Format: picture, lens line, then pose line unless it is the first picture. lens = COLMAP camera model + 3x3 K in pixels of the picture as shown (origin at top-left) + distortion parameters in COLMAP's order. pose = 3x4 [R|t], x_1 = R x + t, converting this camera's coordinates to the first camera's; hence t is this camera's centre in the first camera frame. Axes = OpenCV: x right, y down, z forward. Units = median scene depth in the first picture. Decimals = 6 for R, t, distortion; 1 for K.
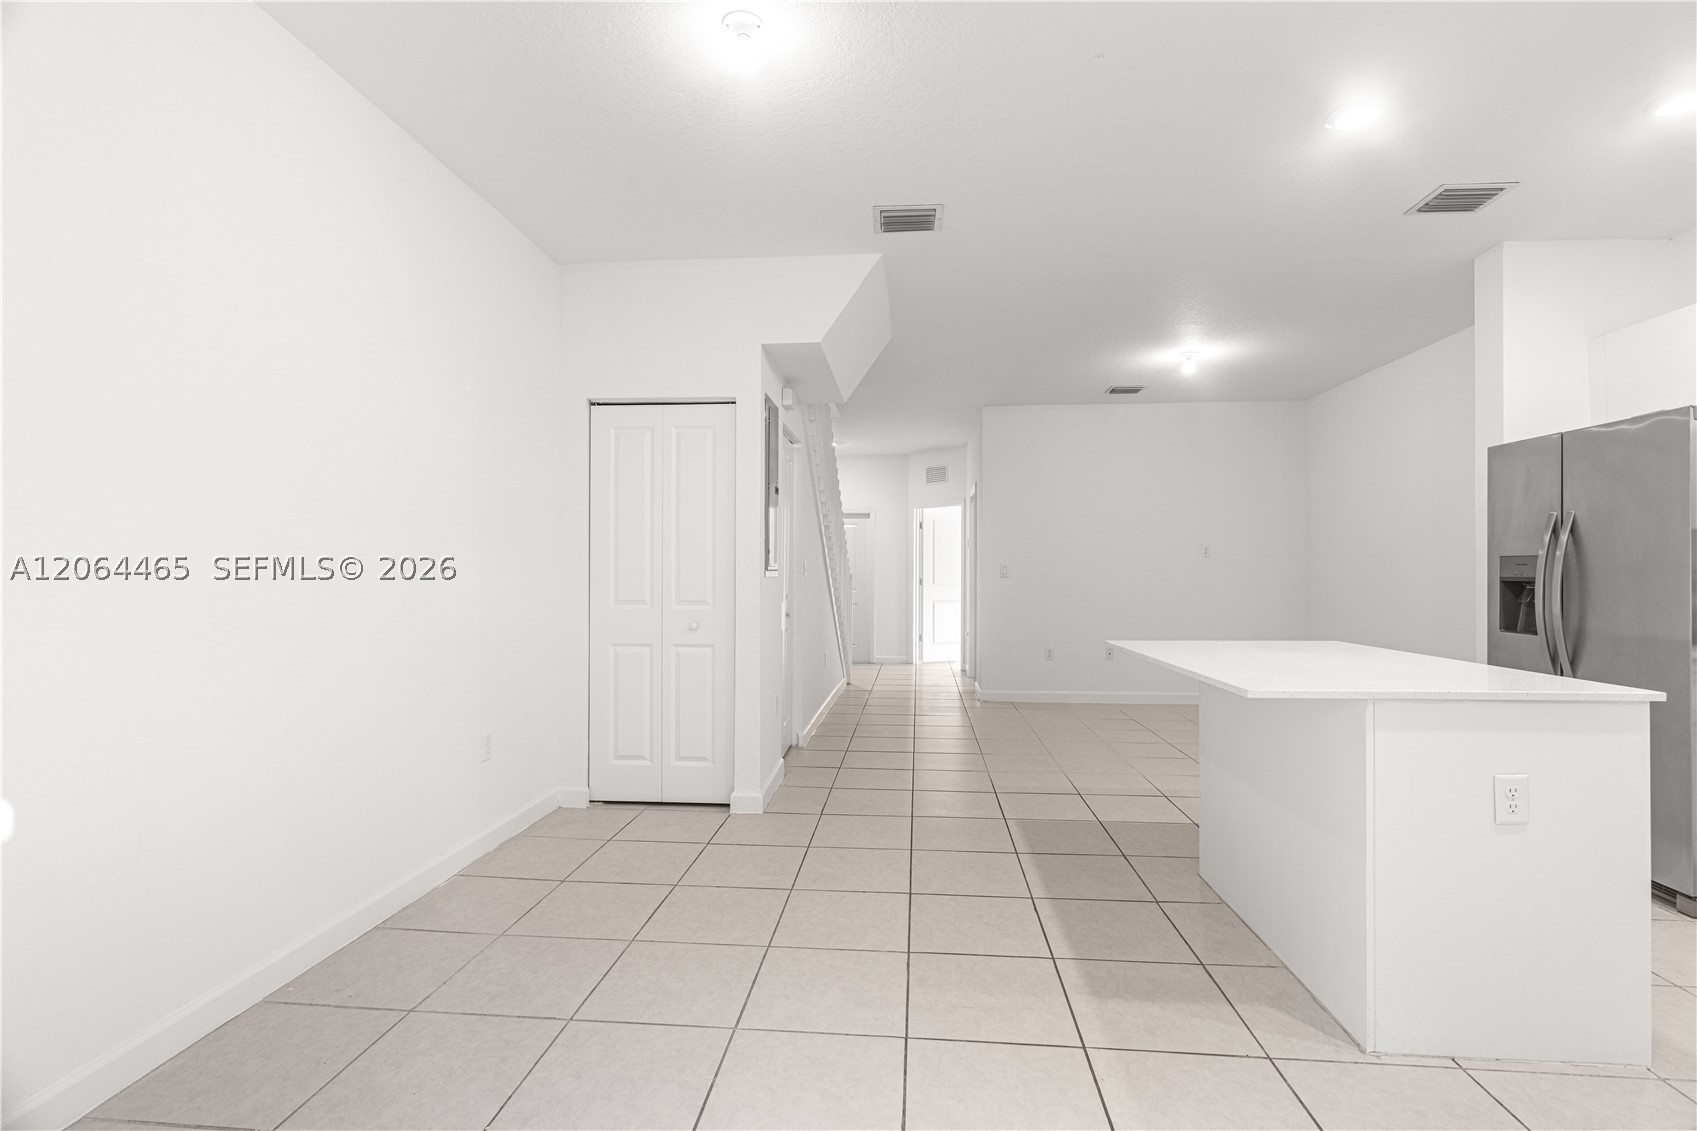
lens RADIAL K [[761.0, 0, 856.5], [0, 761.0, 570.6], [0, 0, 1]] dist [-0.004522, 0.002048]
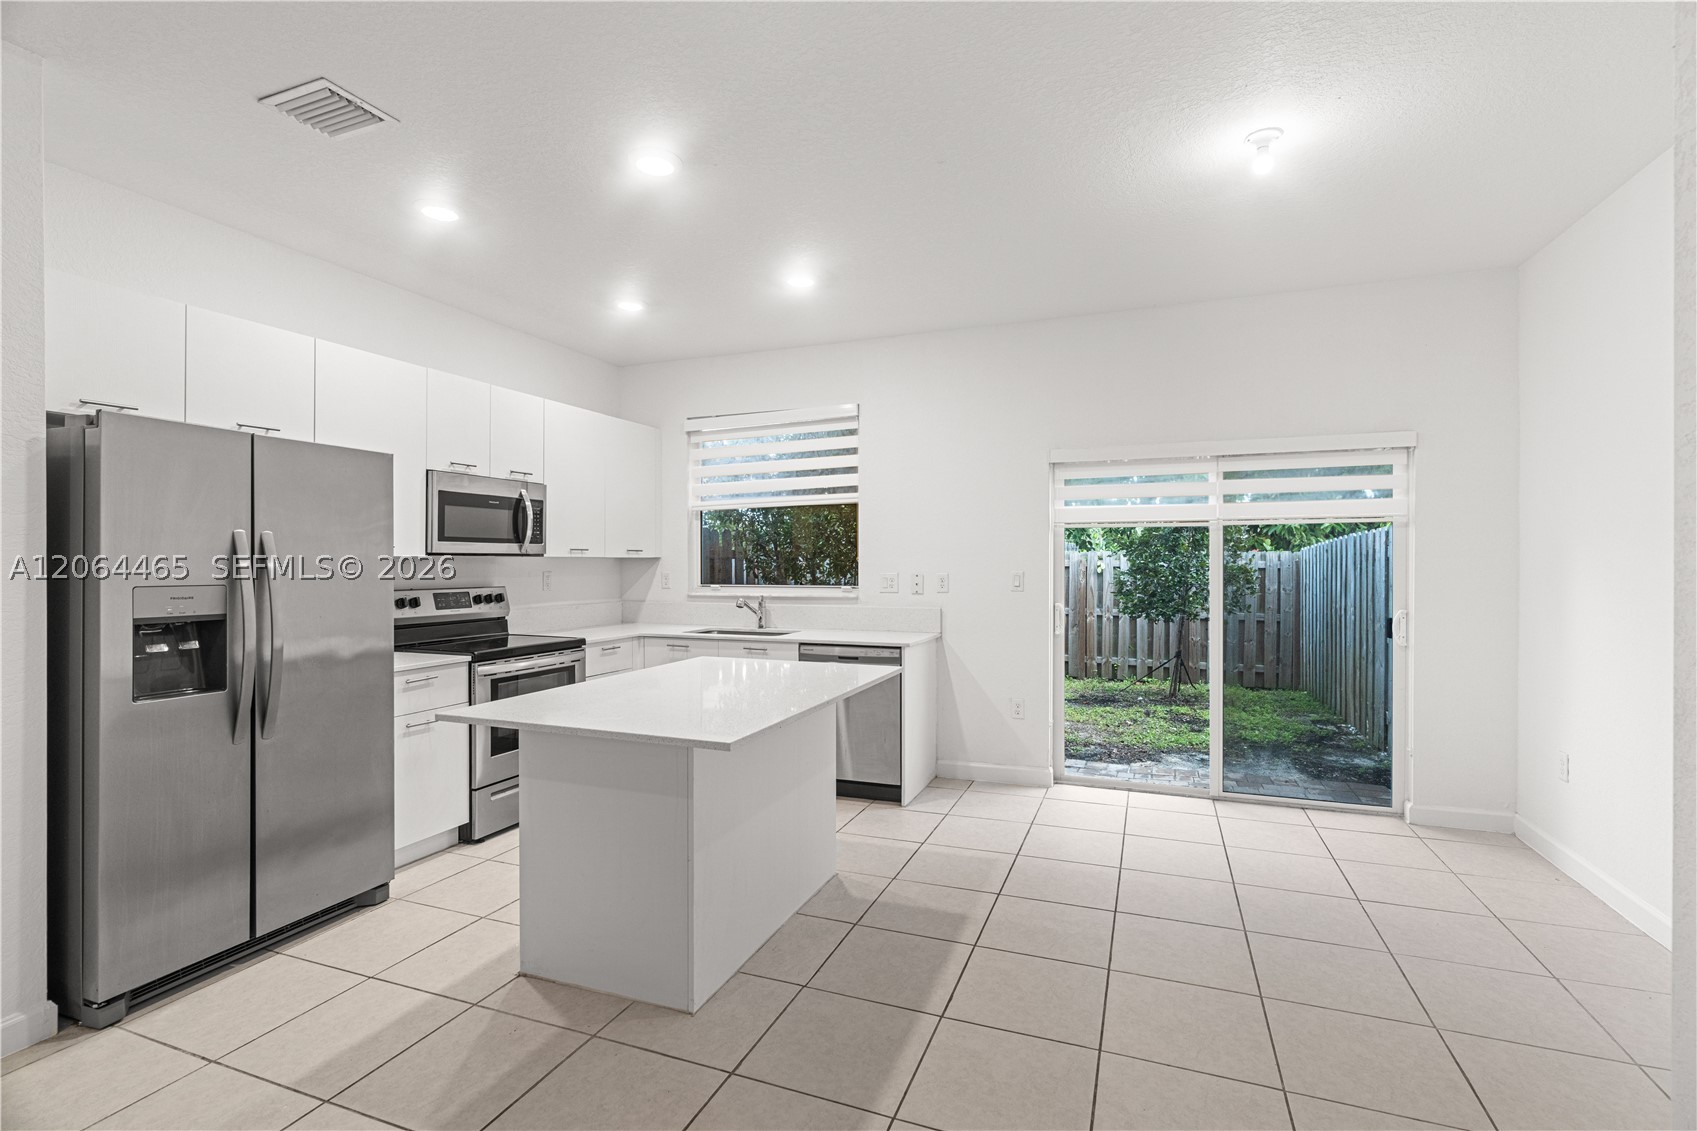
lens RADIAL K [[761.0, 0, 862.4], [0, 761.0, 572.0], [0, 0, 1]] dist [-0.004522, 0.002048]
pose [[-0.960245, -0.001860, 0.279154, 0.071135], [-0.000623, 0.999990, 0.004519, -0.032846], [-0.279159, 0.004165, -0.960236, 1.436418]]
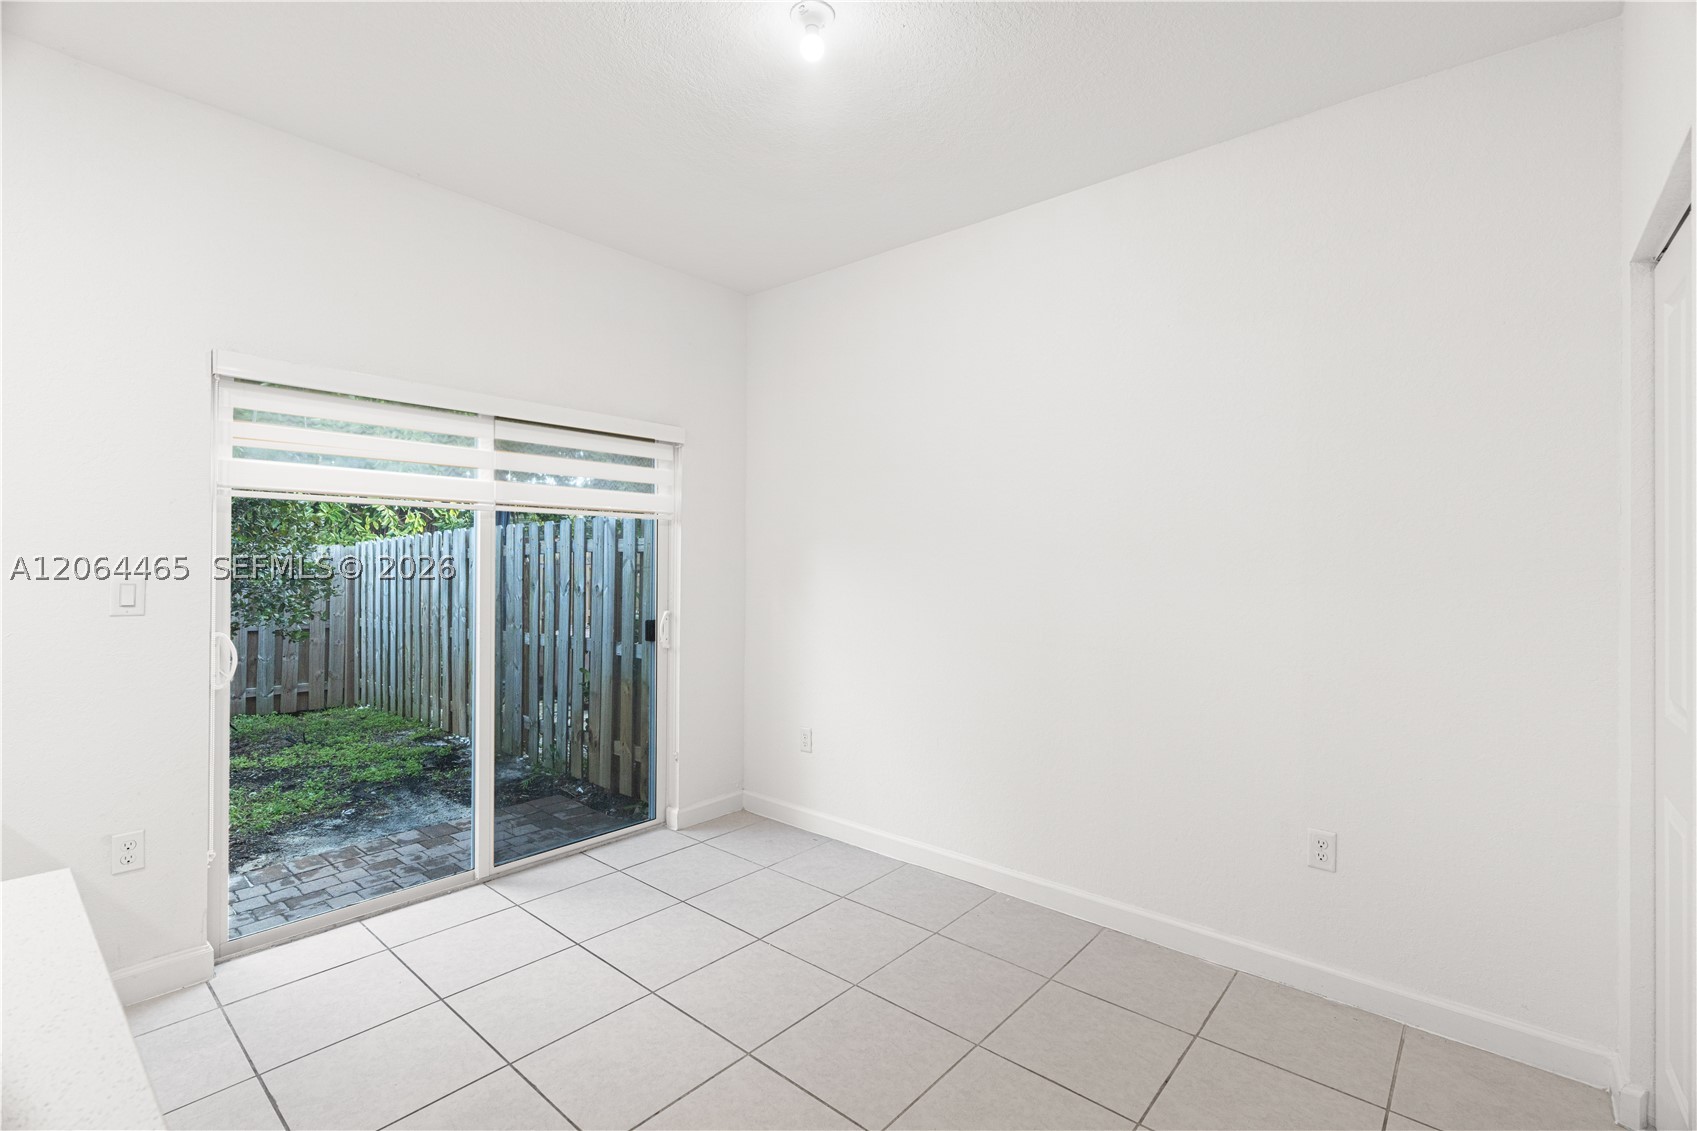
lens RADIAL K [[761.0, 0, 846.0], [0, 761.0, 560.8], [0, 0, 1]] dist [-0.004522, 0.002048]
pose [[-0.593744, -0.004860, -0.804639, 0.341553], [-0.000934, 0.999985, -0.005351, -0.037751], [0.804653, -0.002426, -0.593740, 0.982541]]
